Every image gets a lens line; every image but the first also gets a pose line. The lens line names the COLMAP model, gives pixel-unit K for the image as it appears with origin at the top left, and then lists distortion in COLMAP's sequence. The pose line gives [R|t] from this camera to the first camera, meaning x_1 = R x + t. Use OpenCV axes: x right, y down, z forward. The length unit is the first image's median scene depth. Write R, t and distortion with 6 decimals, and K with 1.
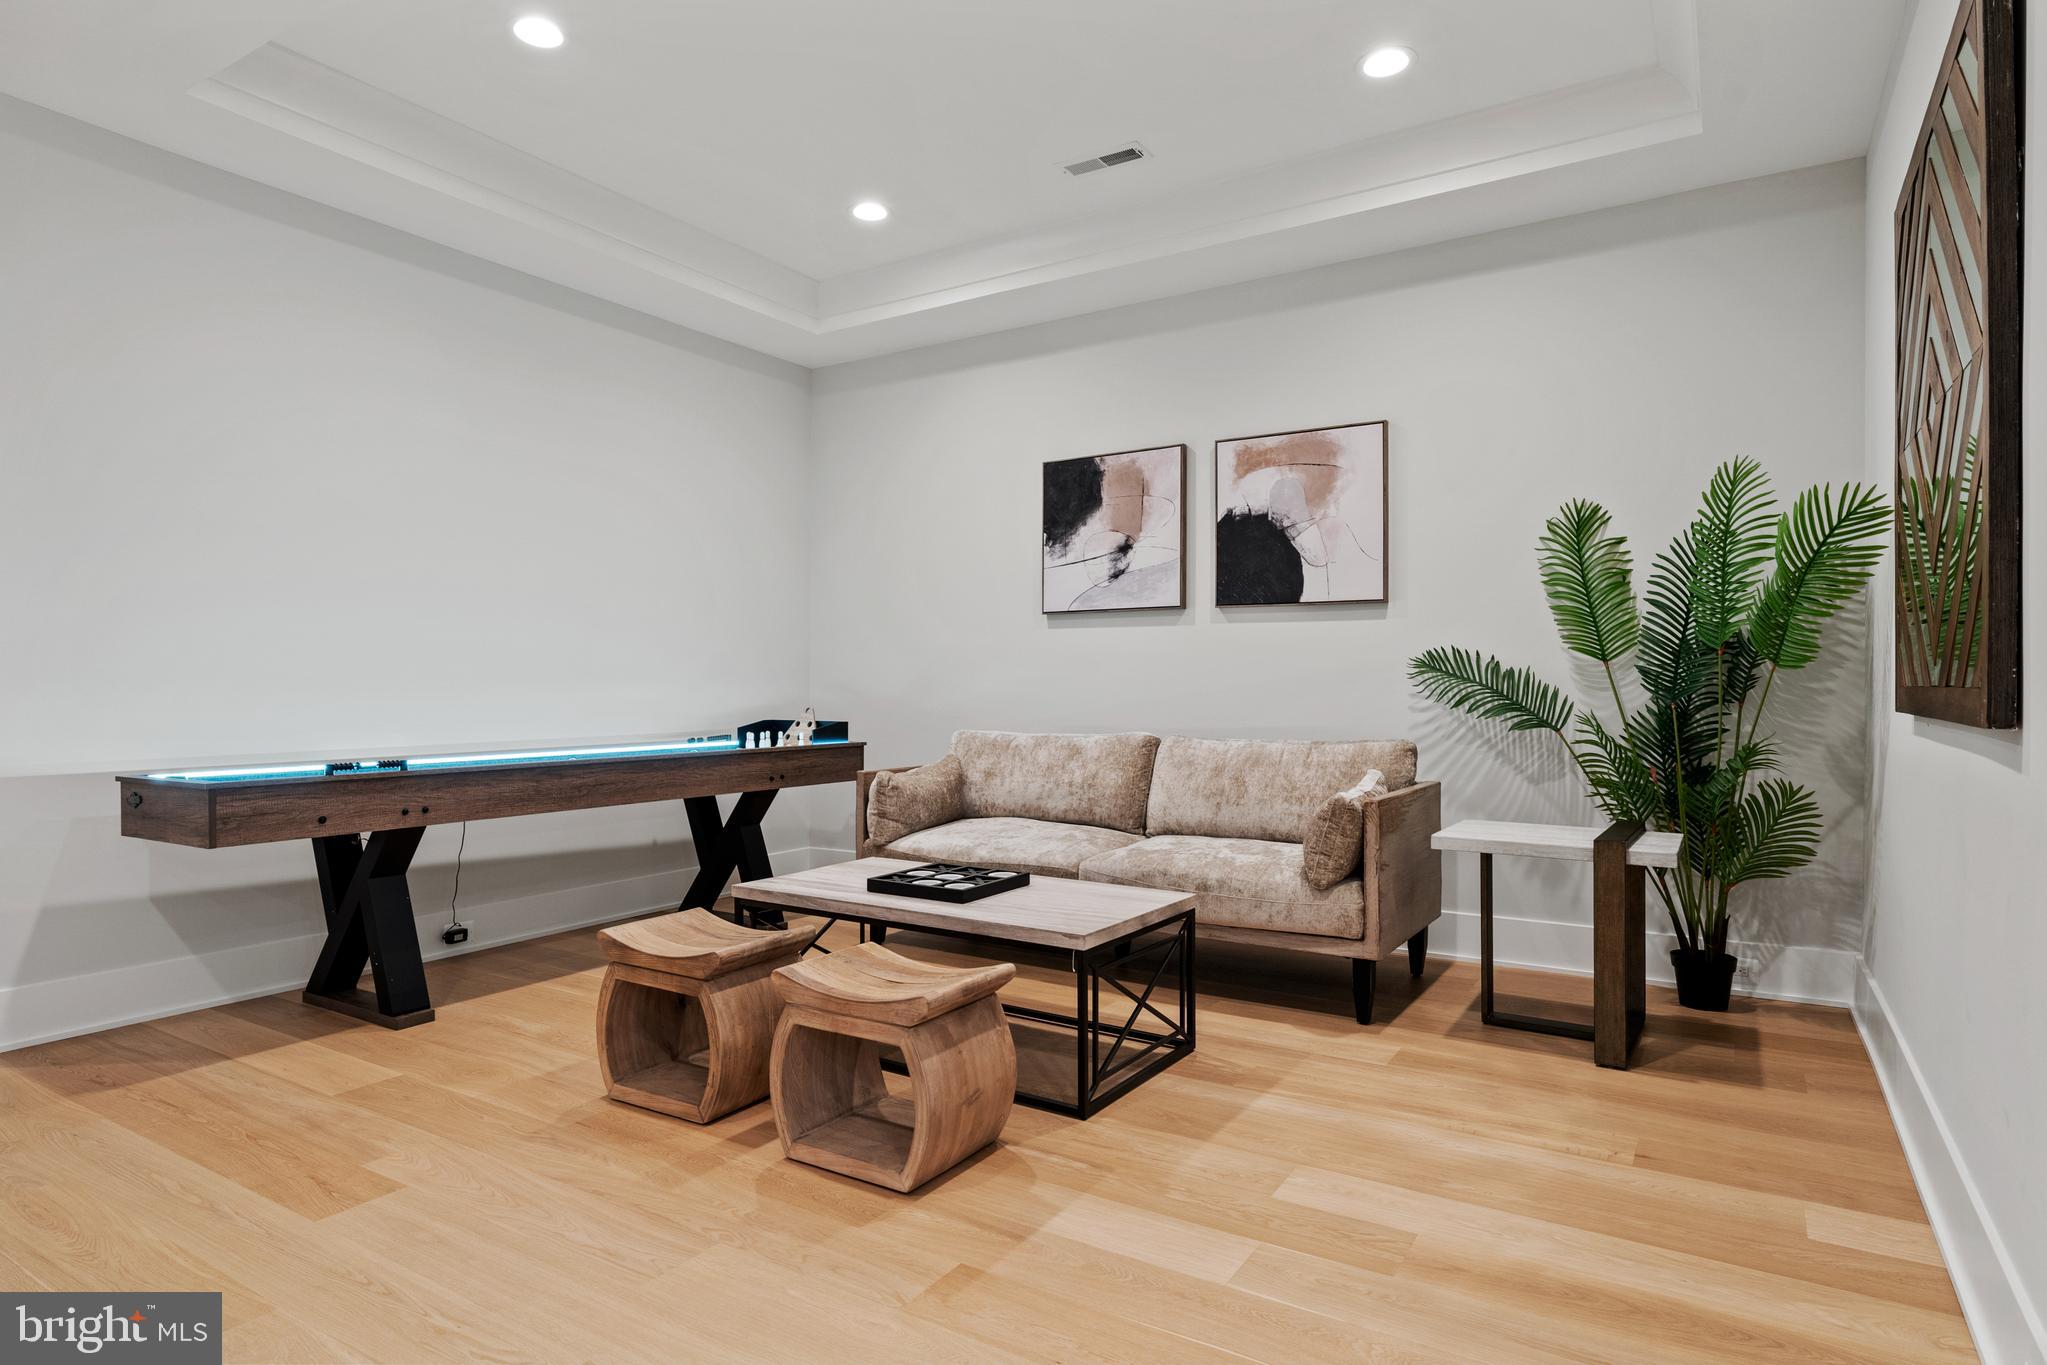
lens RADIAL K [[1127.1, 0, 1013.6], [0, 1127.1, 672.3], [0, 0, 1]] dist [0.000187, 0.000488]
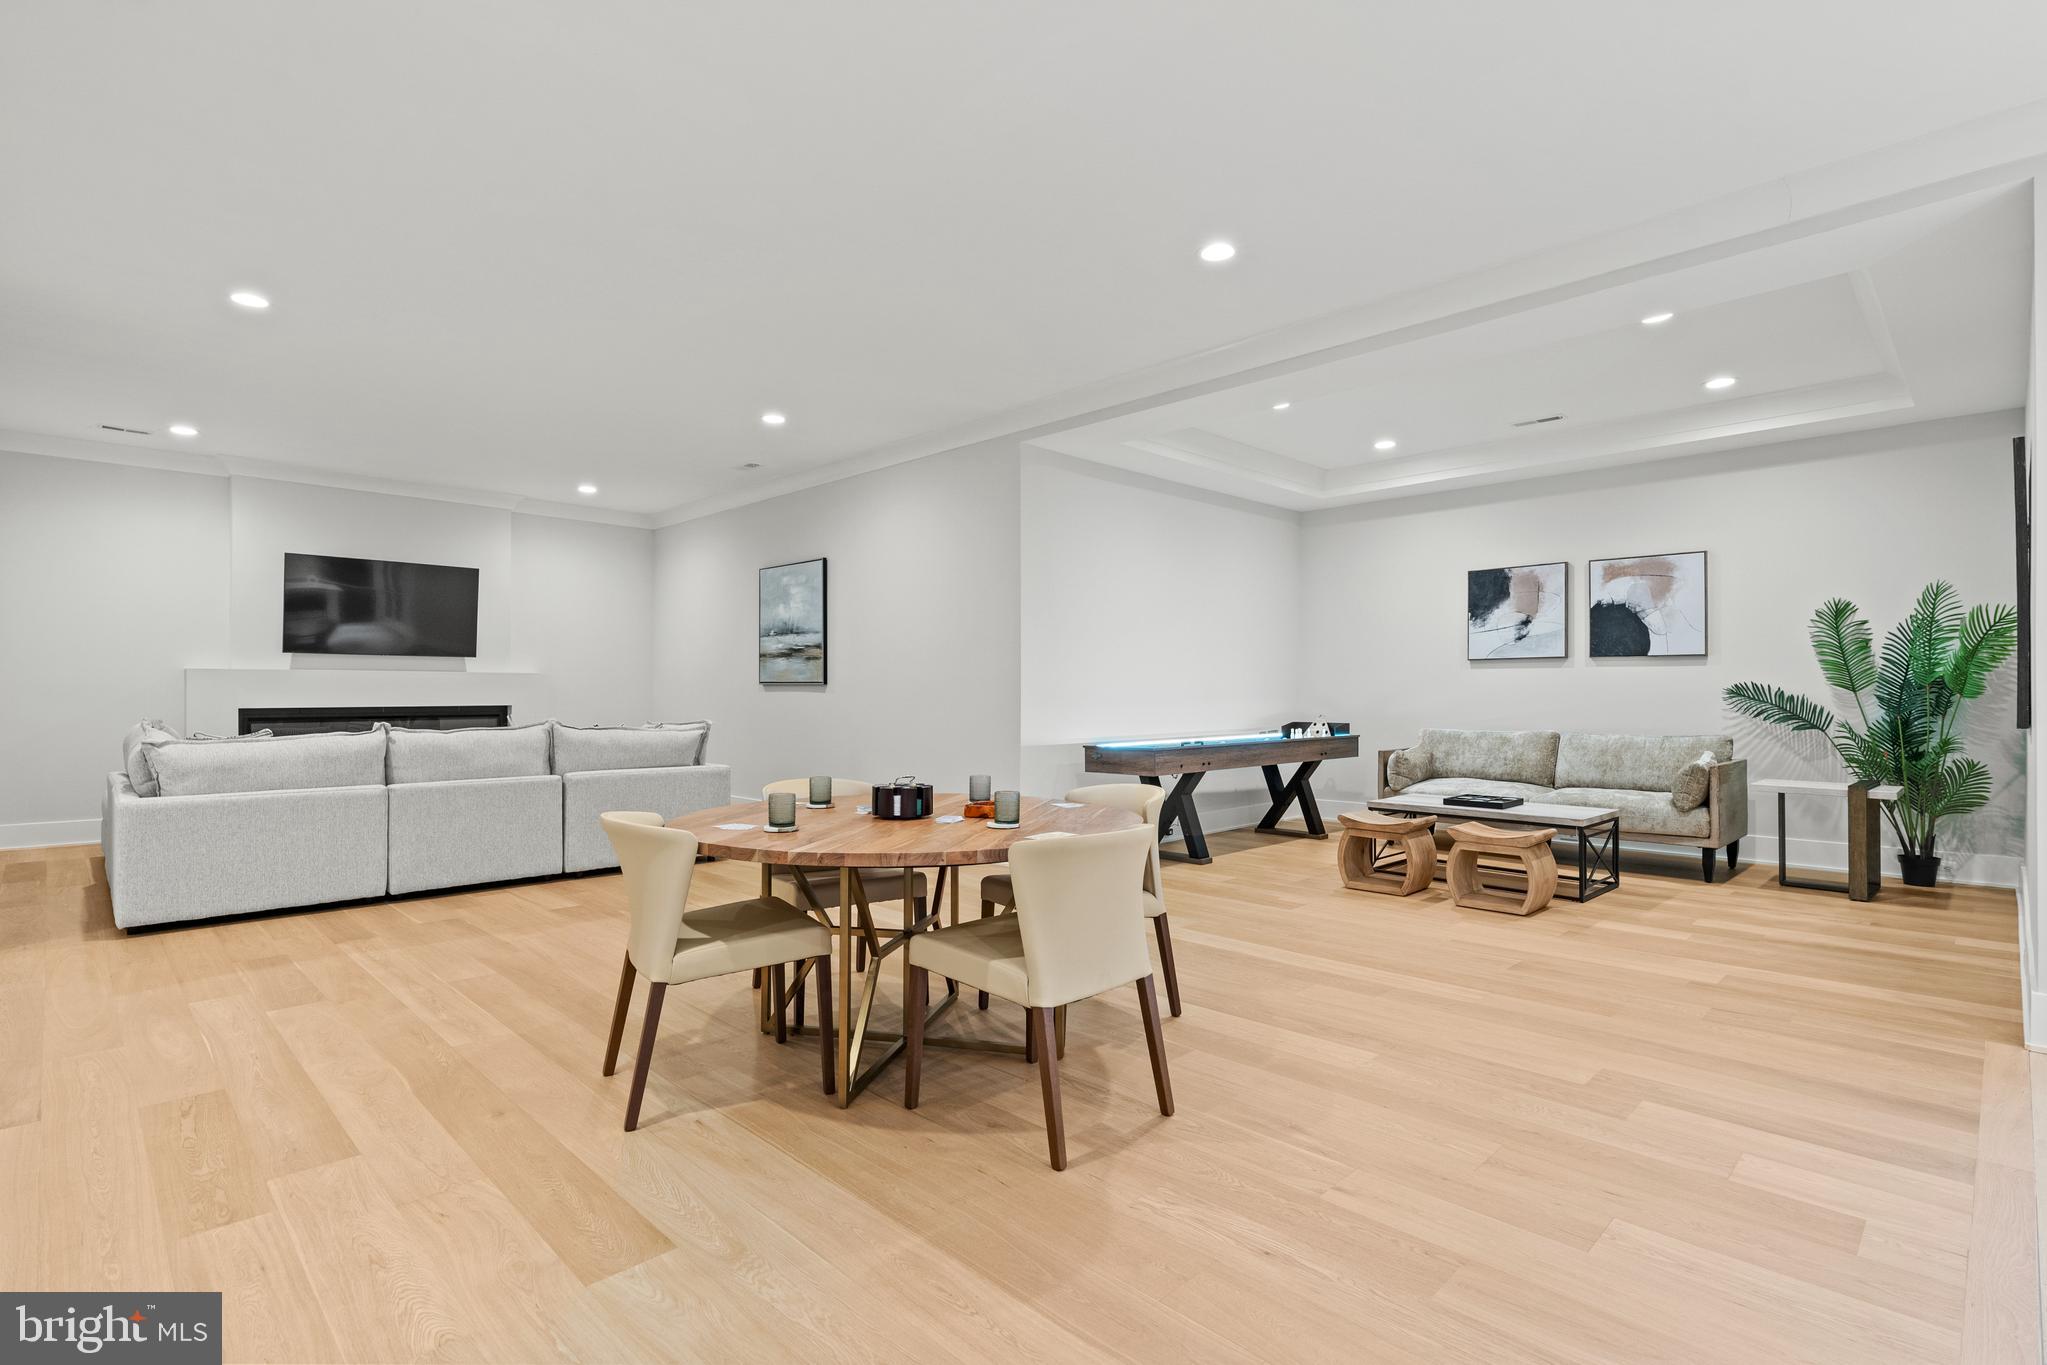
lens RADIAL K [[980.4, 0, 1018.5], [0, 980.4, 678.8], [0, 0, 1]] dist [0.000487, -0.000653]
pose [[0.975239, -0.003480, -0.221126, -0.415440], [0.003103, 0.999993, -0.002052, -0.031140], [0.221132, 0.001315, 0.975243, -0.792681]]
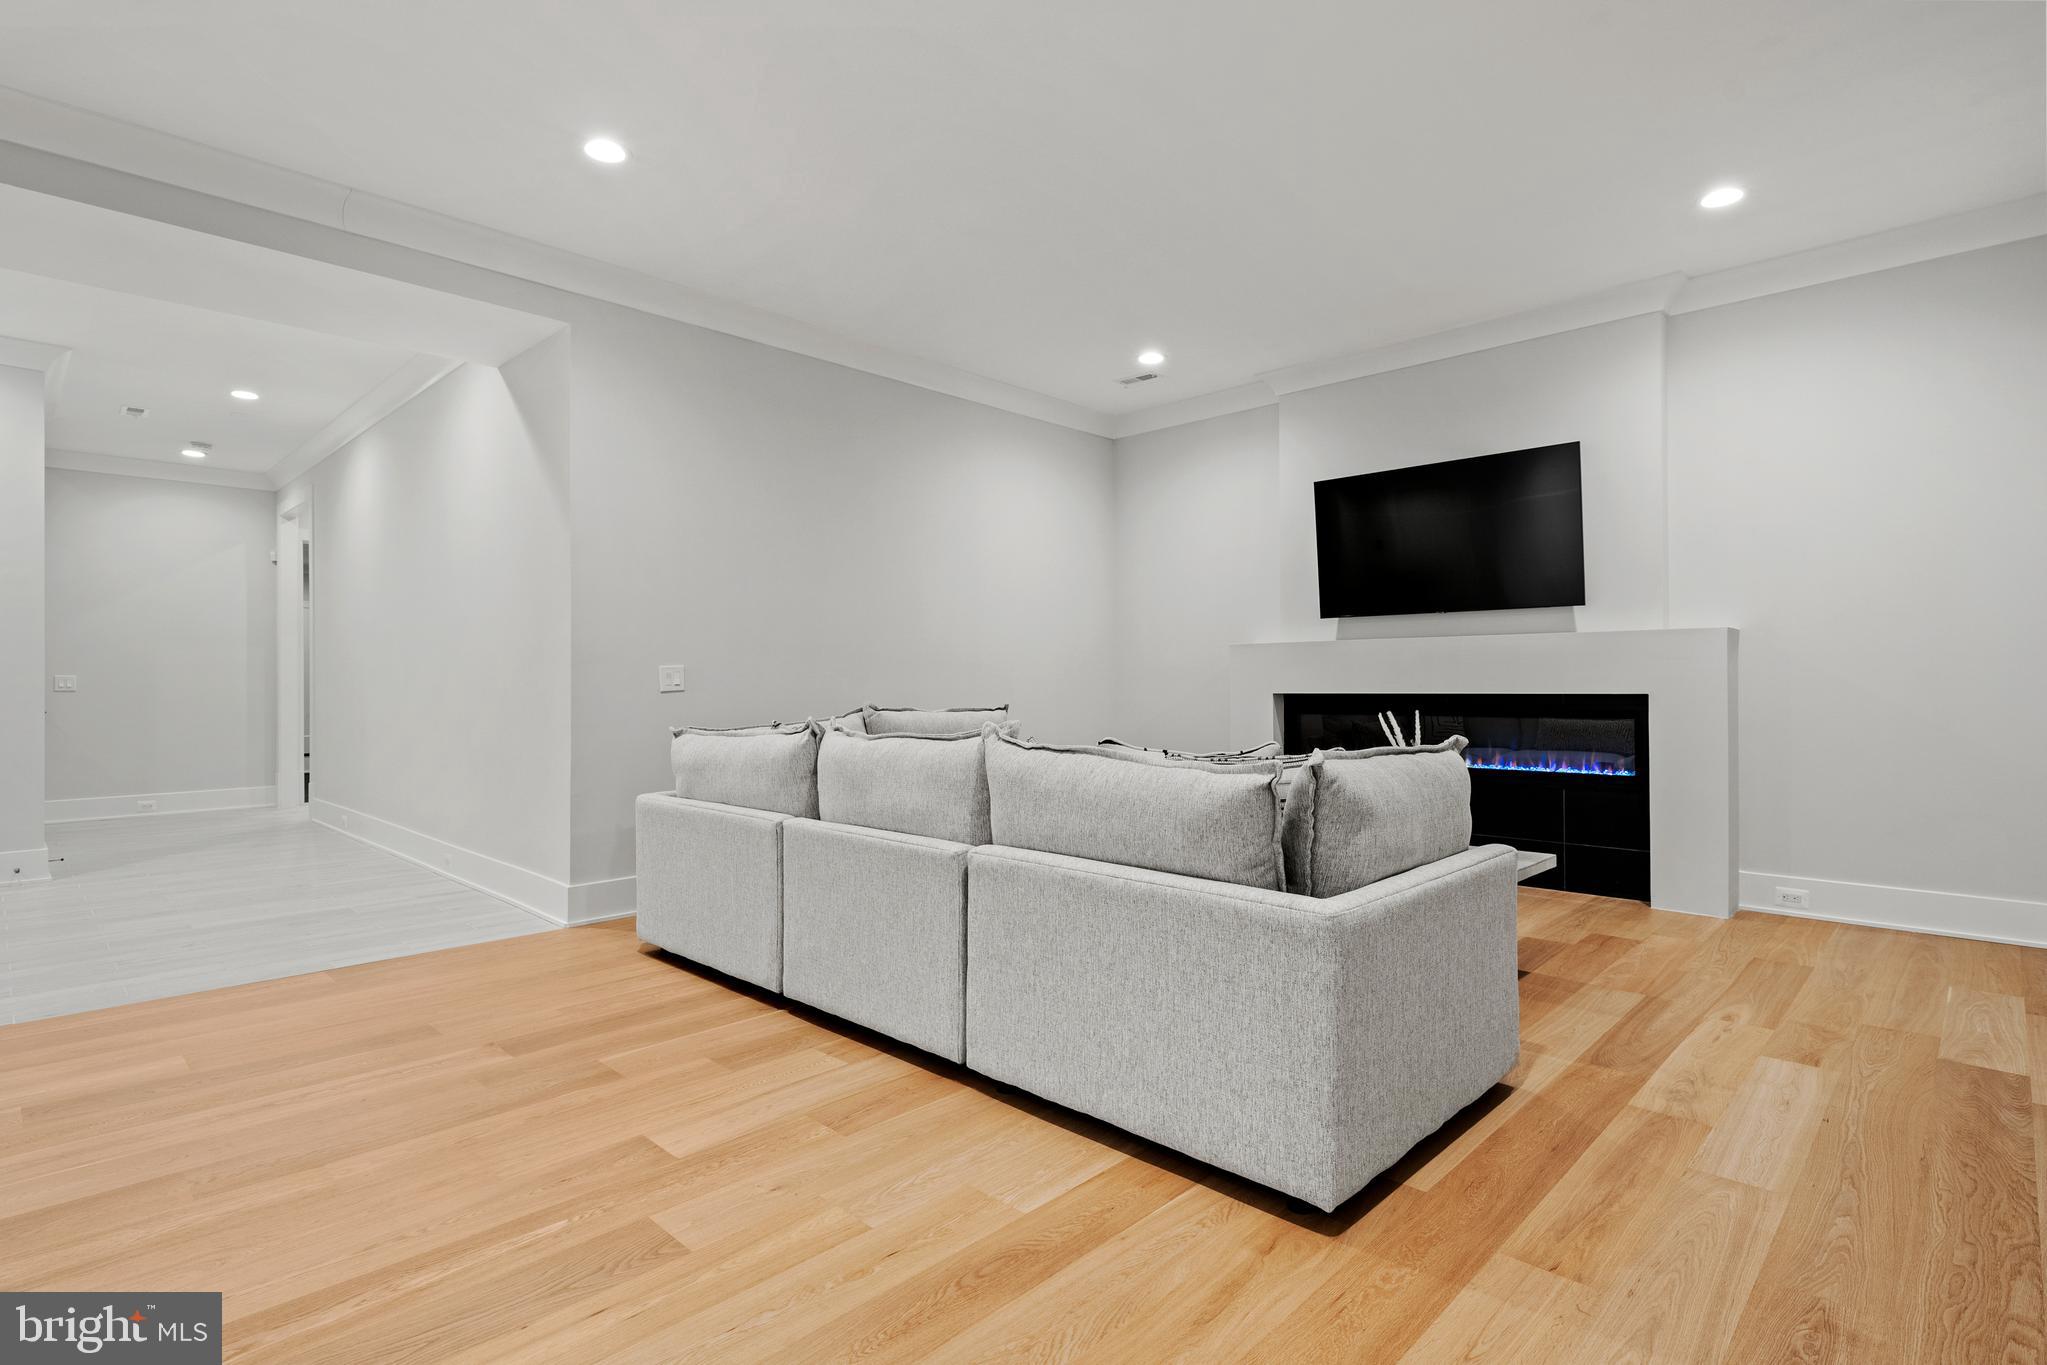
lens RADIAL K [[980.4, 0, 1018.5], [0, 980.4, 678.8], [0, 0, 1]] dist [0.000487, -0.000653]
pose [[-0.213533, -0.003017, -0.976931, -0.773873], [0.015146, 0.999865, -0.006399, 0.000086], [0.976818, -0.016163, -0.213459, 0.677142]]
